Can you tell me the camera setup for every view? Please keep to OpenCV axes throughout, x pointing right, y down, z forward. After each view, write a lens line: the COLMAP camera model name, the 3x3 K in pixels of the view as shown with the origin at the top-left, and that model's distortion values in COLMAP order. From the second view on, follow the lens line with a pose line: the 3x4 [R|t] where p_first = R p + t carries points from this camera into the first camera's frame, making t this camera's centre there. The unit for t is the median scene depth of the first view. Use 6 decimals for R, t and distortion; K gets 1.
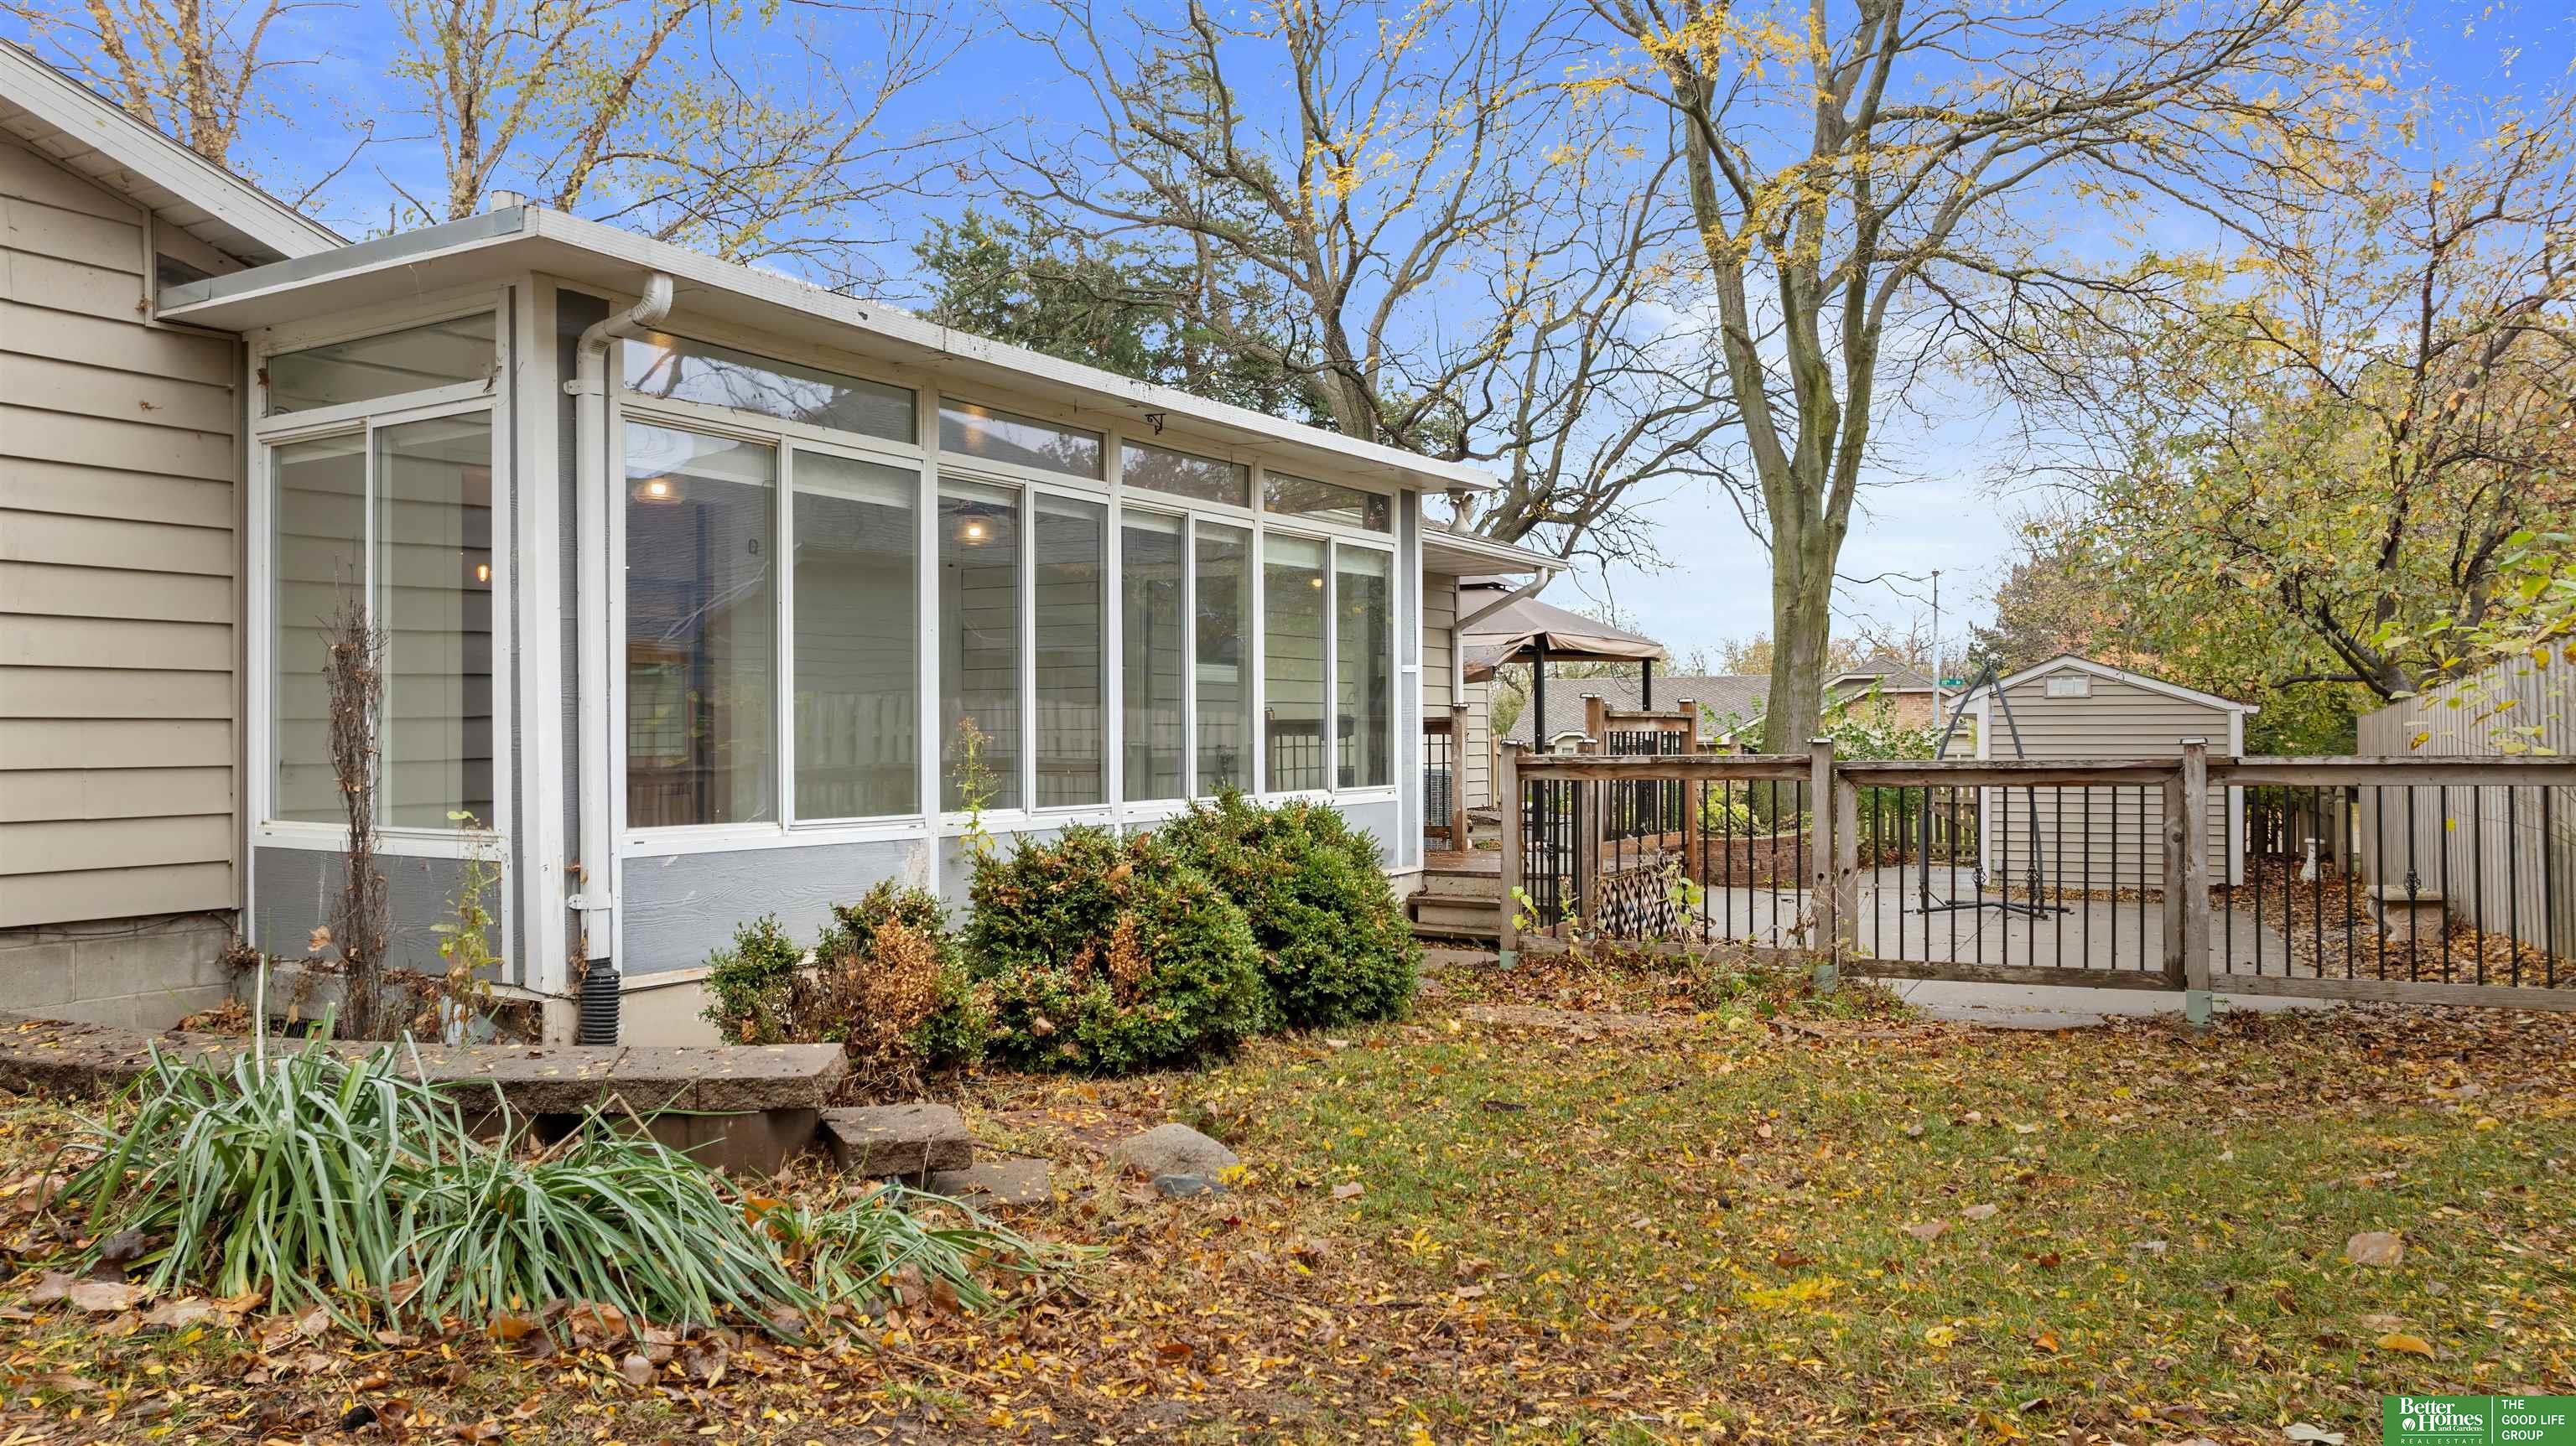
lens RADIAL K [[1798.7, 0, 1288.0], [0, 1798.7, 723.0], [0, 0, 1]] dist [-0.021863, 0.002707]
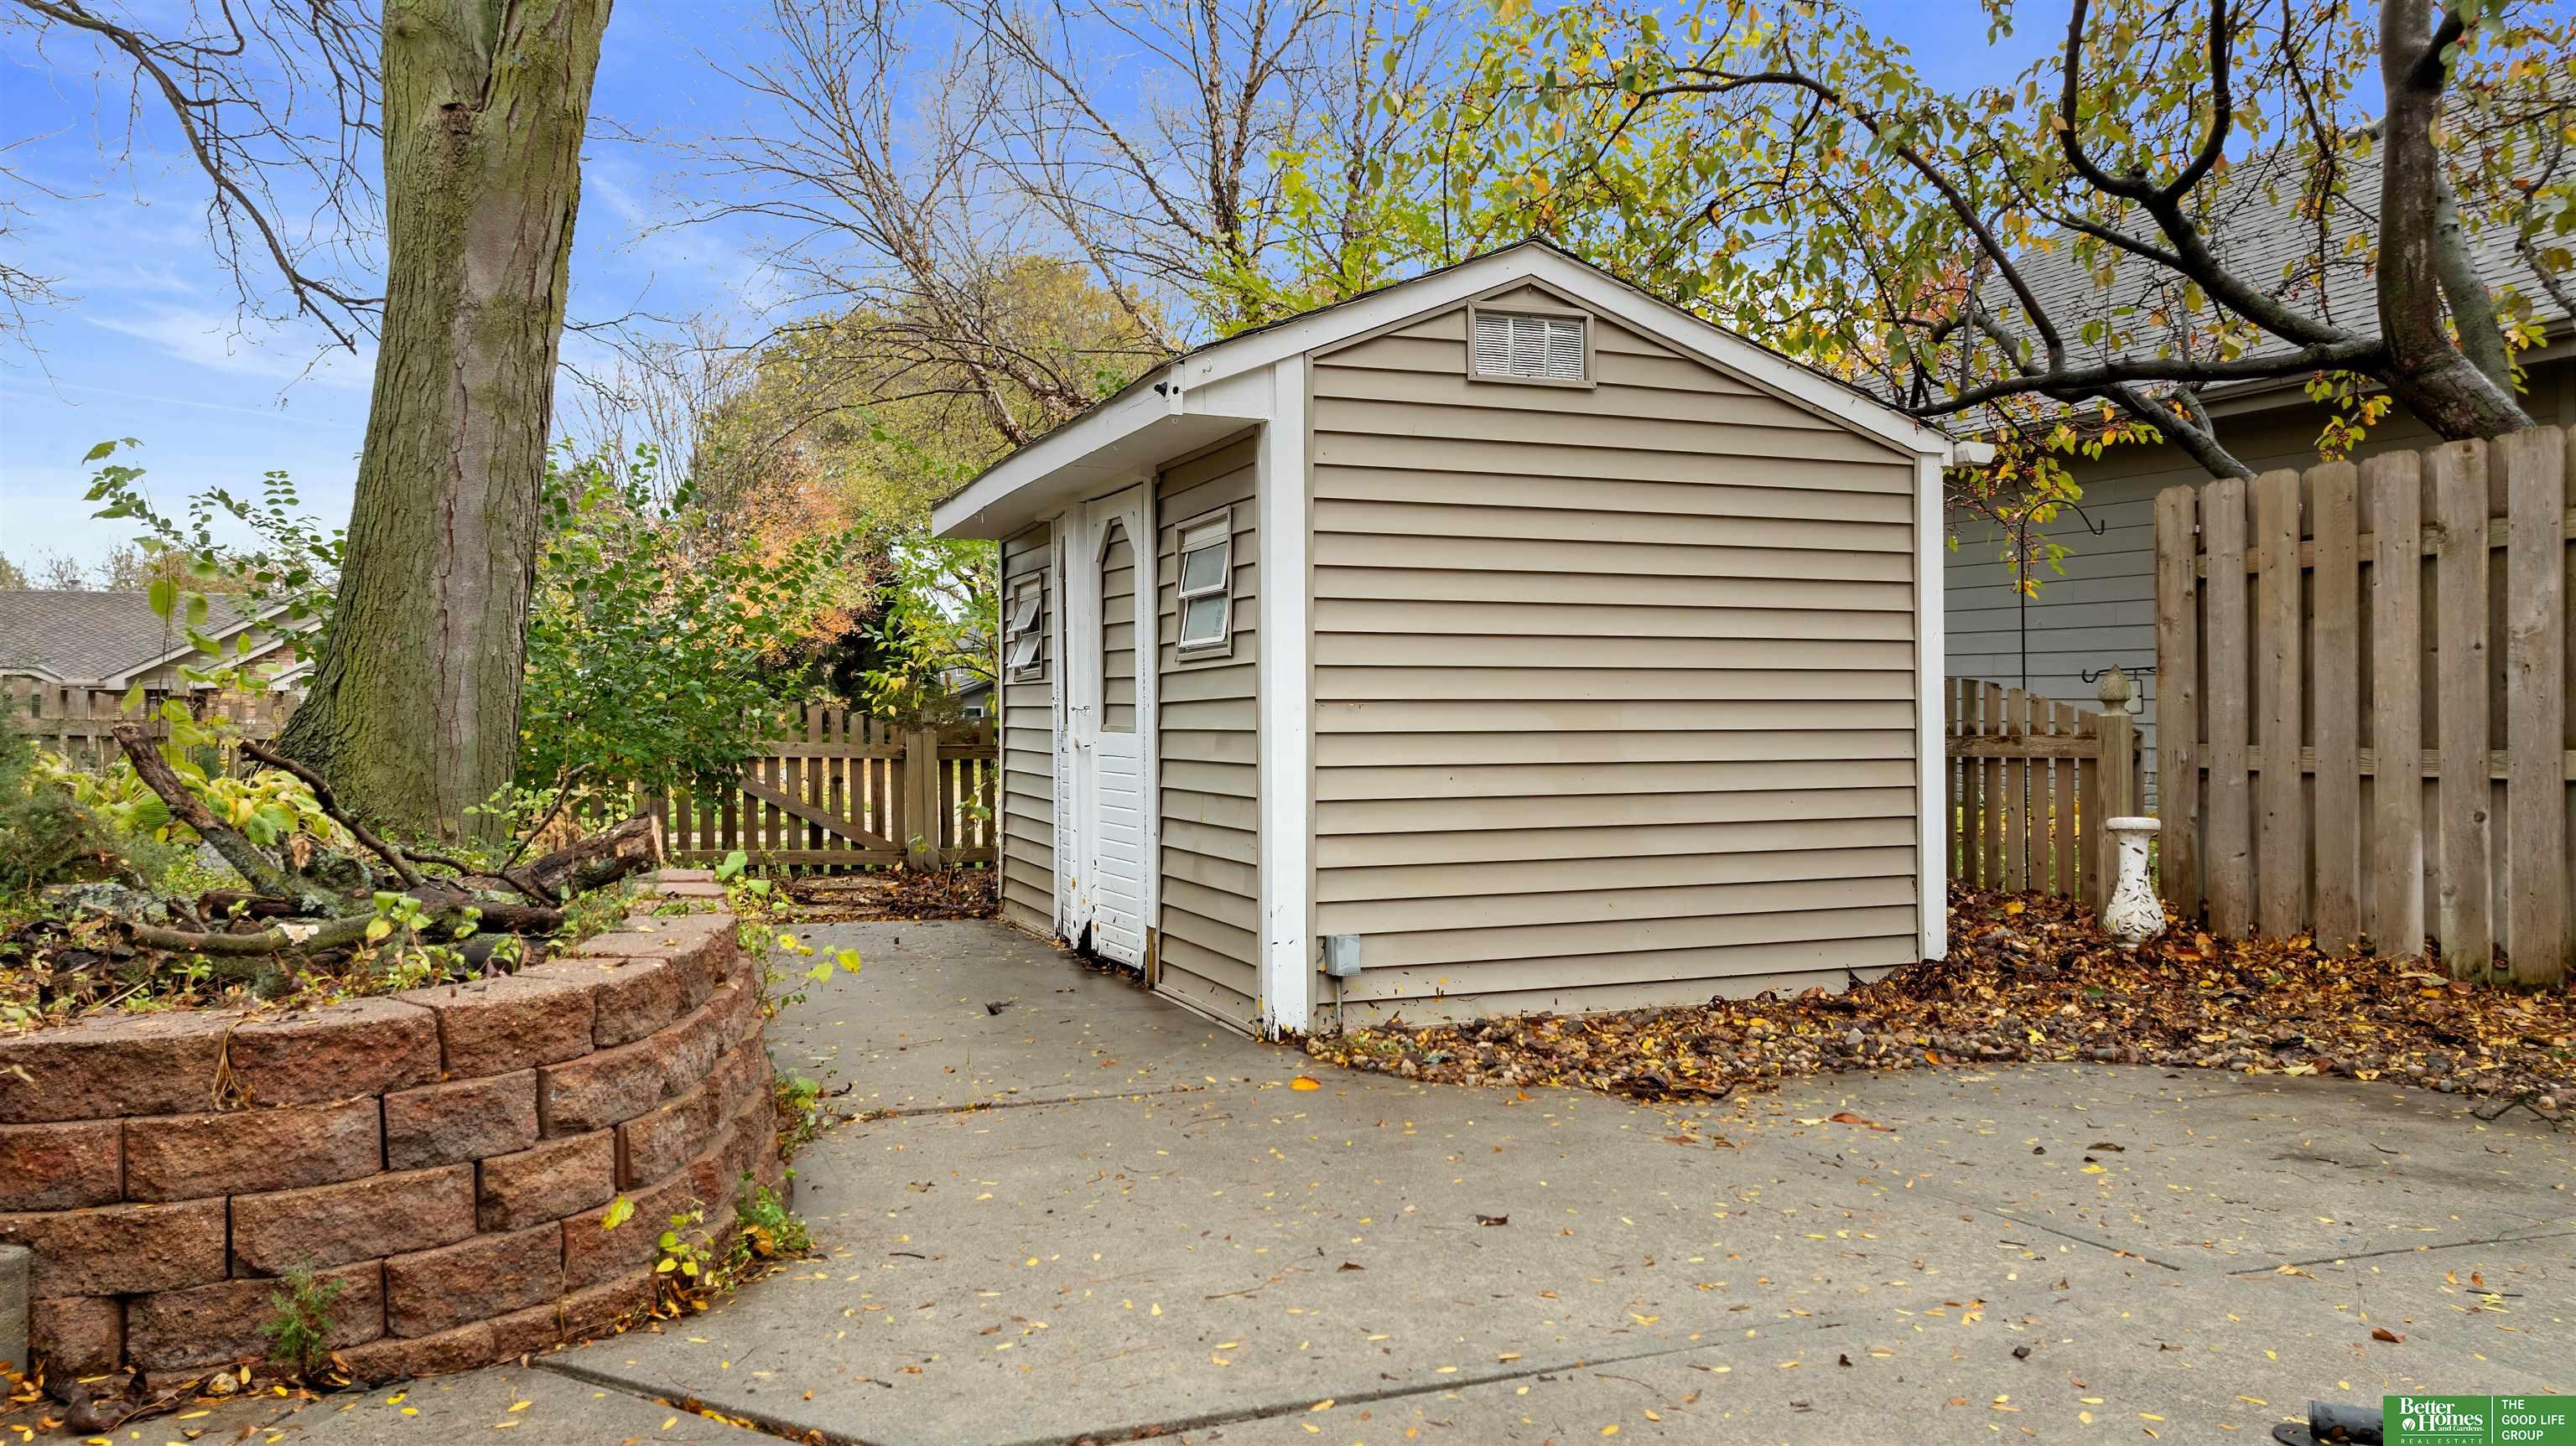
lens RADIAL K [[1798.7, 0, 1288.0], [0, 1798.7, 723.0], [0, 0, 1]] dist [-0.021863, 0.002707]
pose [[0.682967, -0.006998, 0.730416, 0.256386], [-0.005809, 0.999870, 0.015011, 0.053544], [-0.730426, -0.014495, 0.682838, 1.140544]]
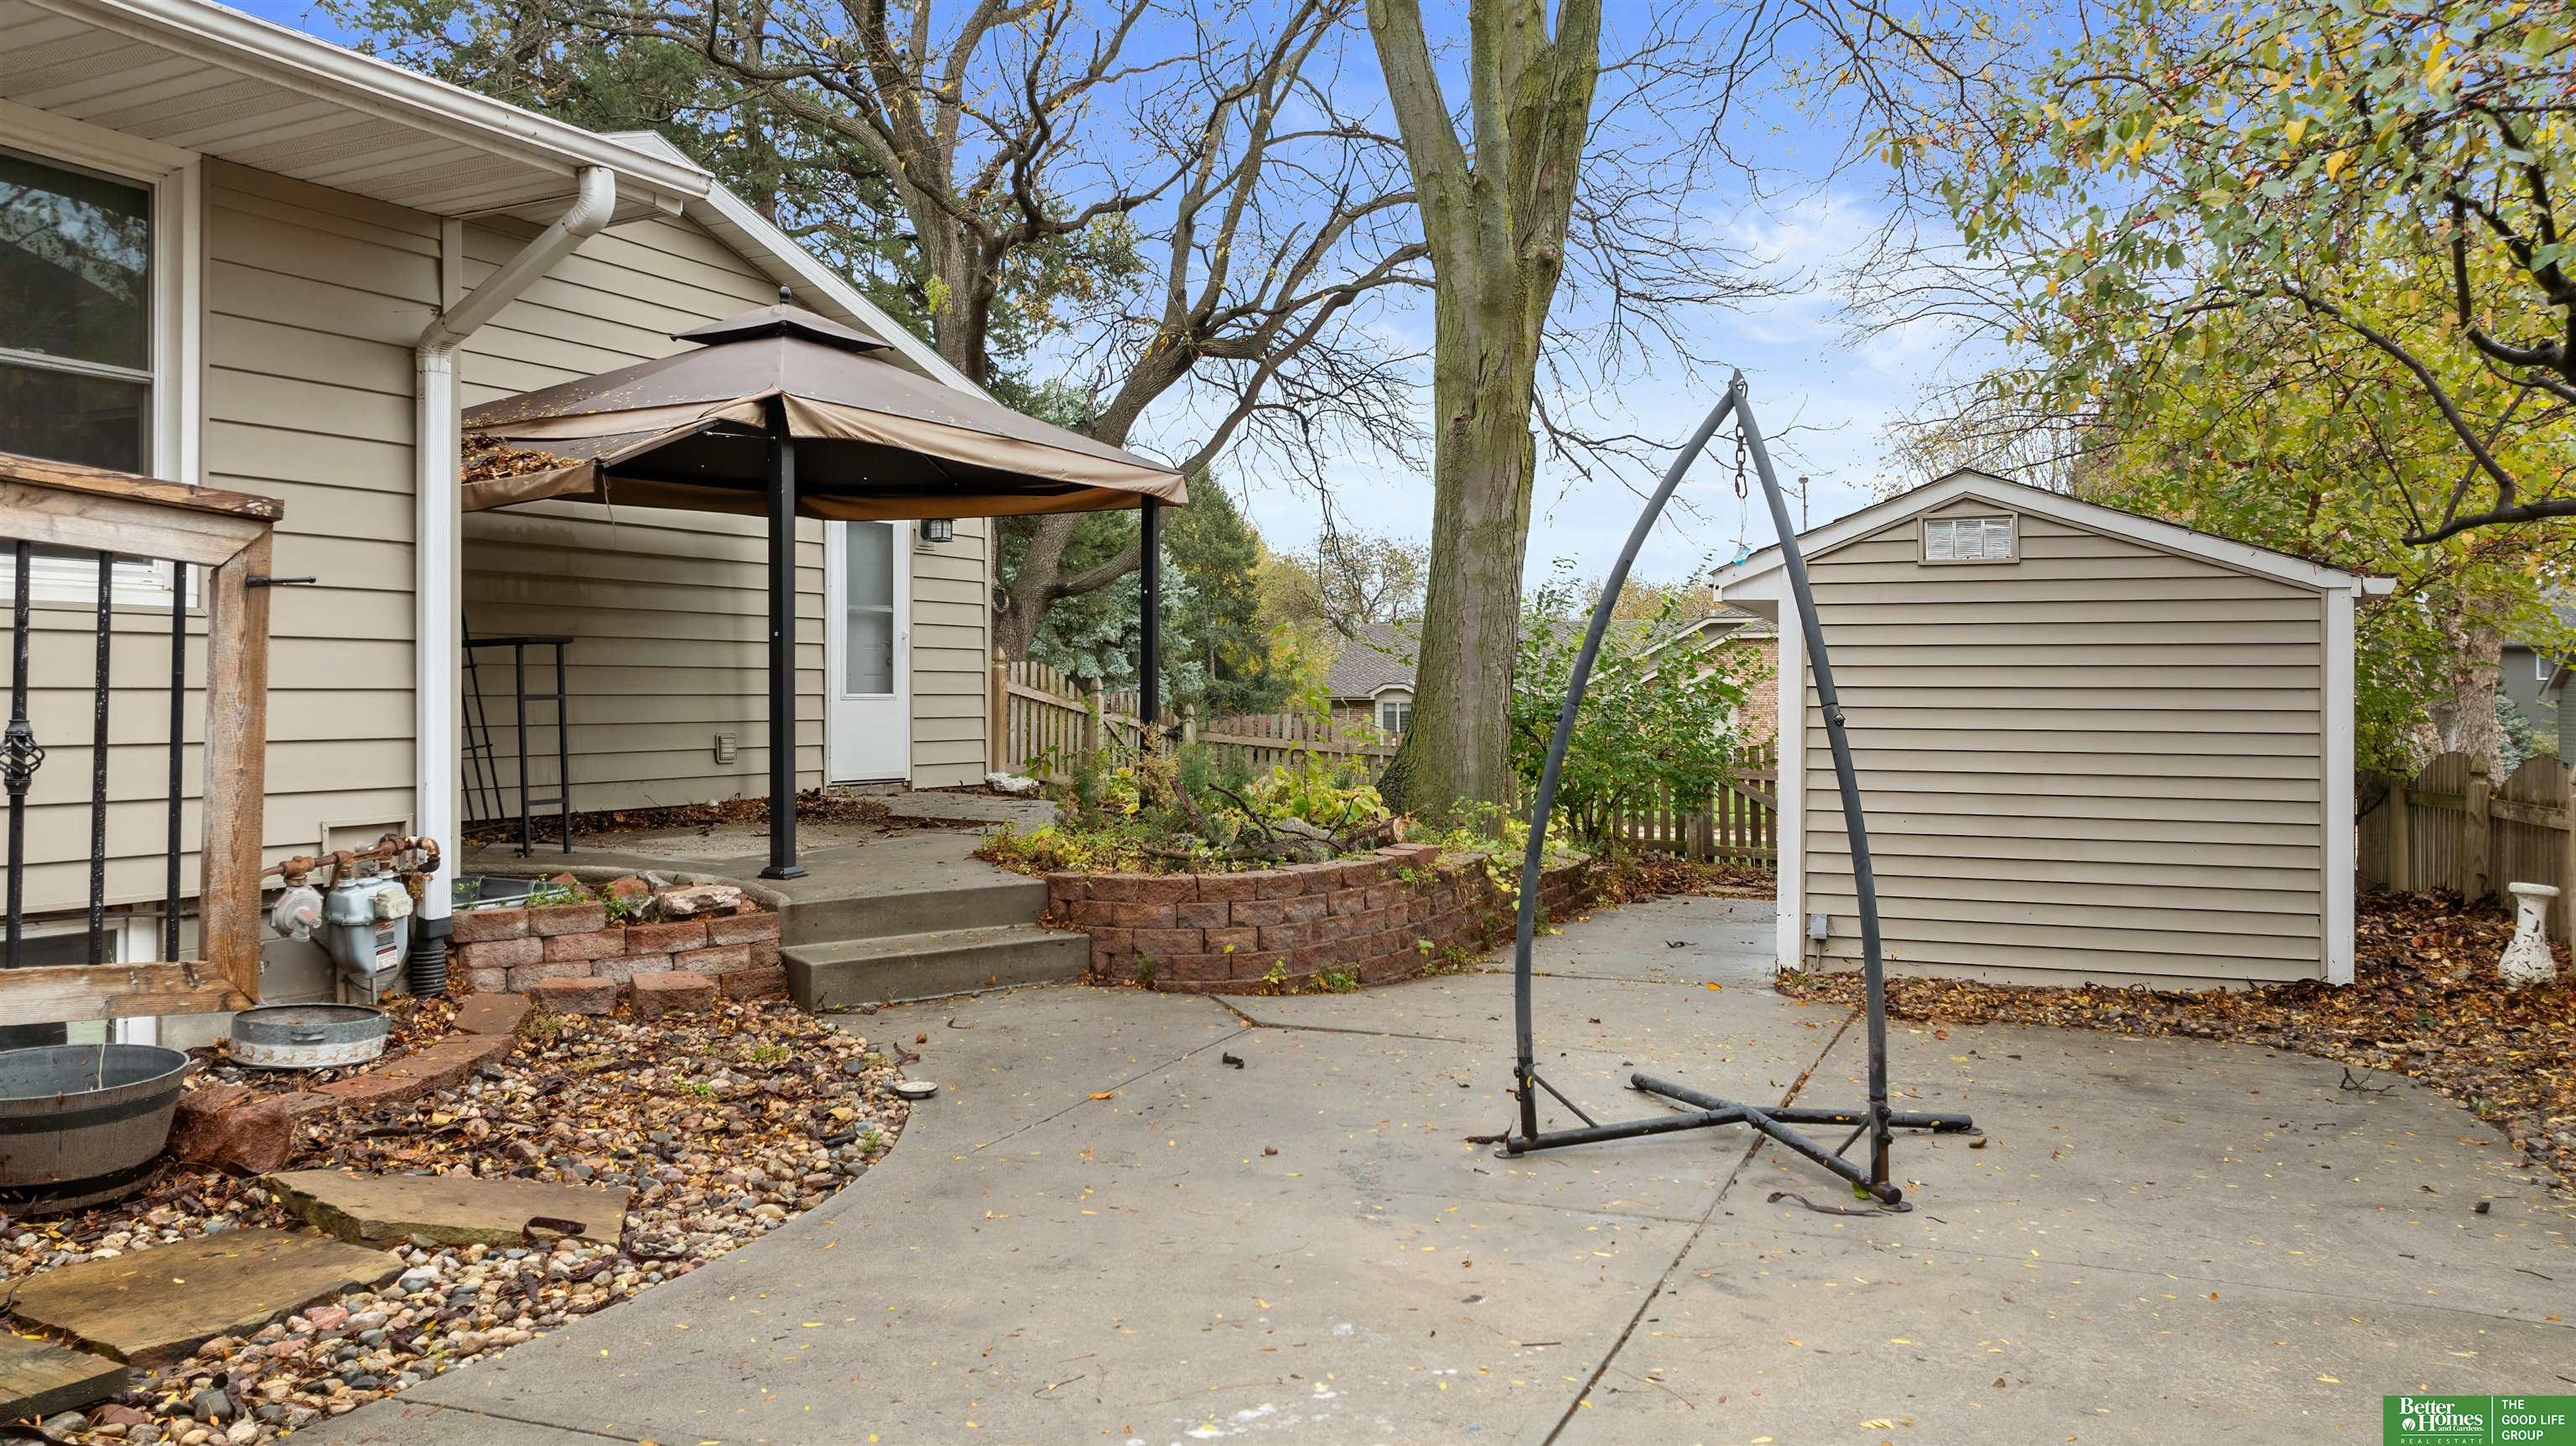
lens RADIAL K [[1798.7, 0, 1288.0], [0, 1798.7, 723.0], [0, 0, 1]] dist [-0.021863, 0.002707]
pose [[0.998790, 0.007258, 0.048644, 0.332713], [-0.008278, 0.999749, 0.020810, 0.025313], [-0.048481, -0.021187, 0.998599, 0.762759]]
